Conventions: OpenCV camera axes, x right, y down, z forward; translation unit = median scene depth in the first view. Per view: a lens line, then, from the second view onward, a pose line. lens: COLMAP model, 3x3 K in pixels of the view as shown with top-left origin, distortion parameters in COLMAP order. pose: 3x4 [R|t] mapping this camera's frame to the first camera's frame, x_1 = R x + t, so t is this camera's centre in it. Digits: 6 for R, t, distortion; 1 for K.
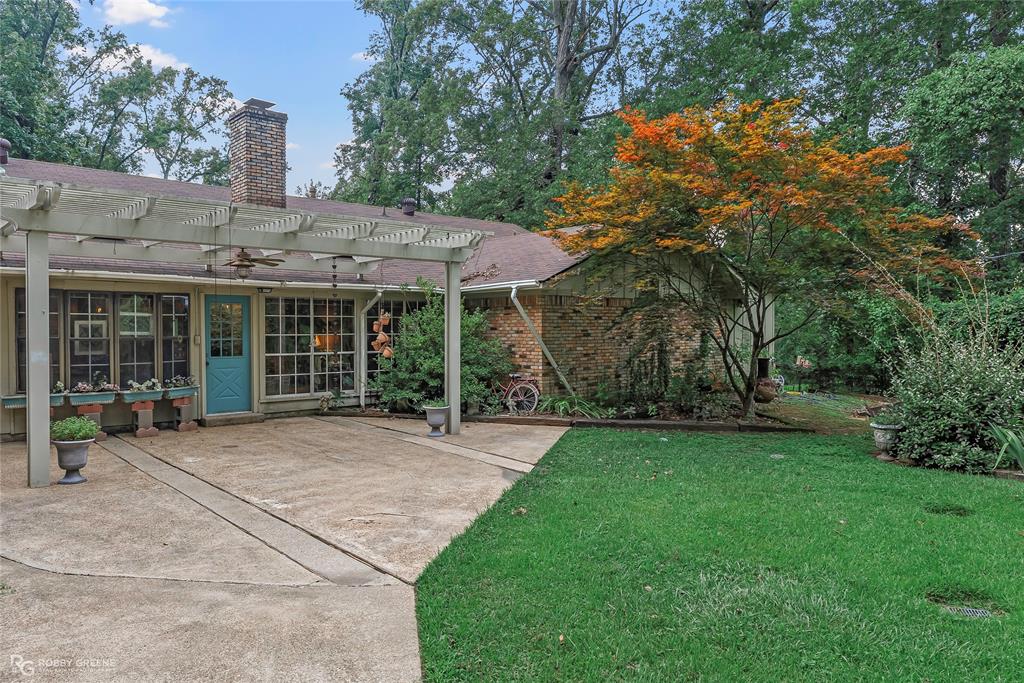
lens RADIAL K [[683.3, 0, 511.0], [0, 683.3, 338.1], [0, 0, 1]] dist [-0.001359, -0.000176]
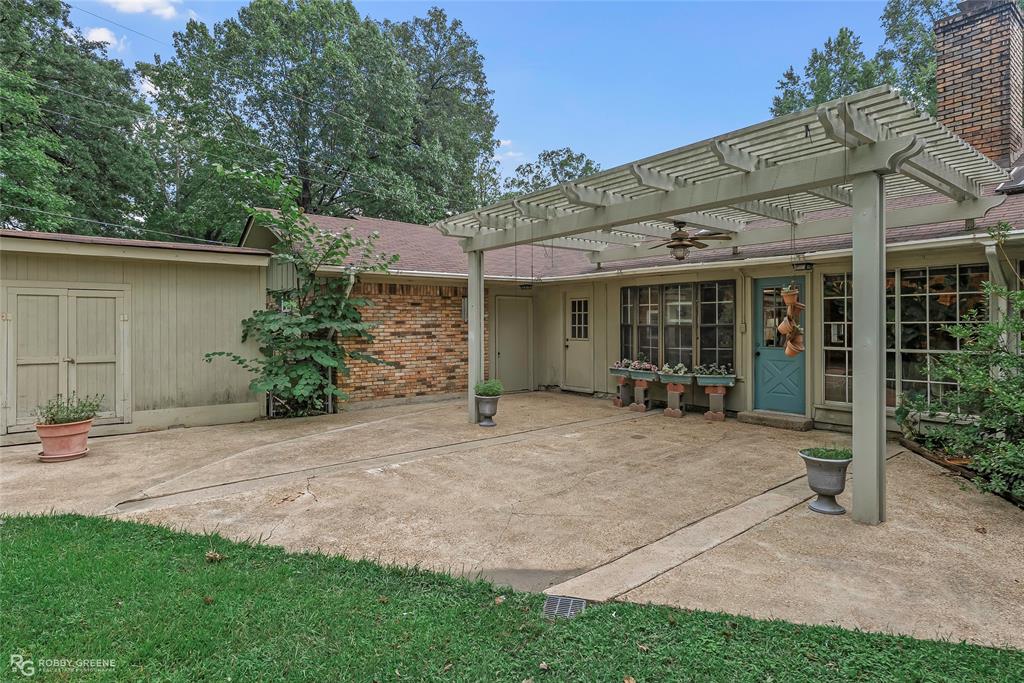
lens RADIAL K [[545.6, 0, 511.7], [0, 545.6, 333.3], [0, 0, 1]] dist [0.000179, -0.000025]
pose [[-0.057177, 0.023624, -0.998085, 0.345545], [-0.012026, 0.999631, 0.024349, -0.005240], [0.998292, 0.013395, -0.056872, 0.800044]]
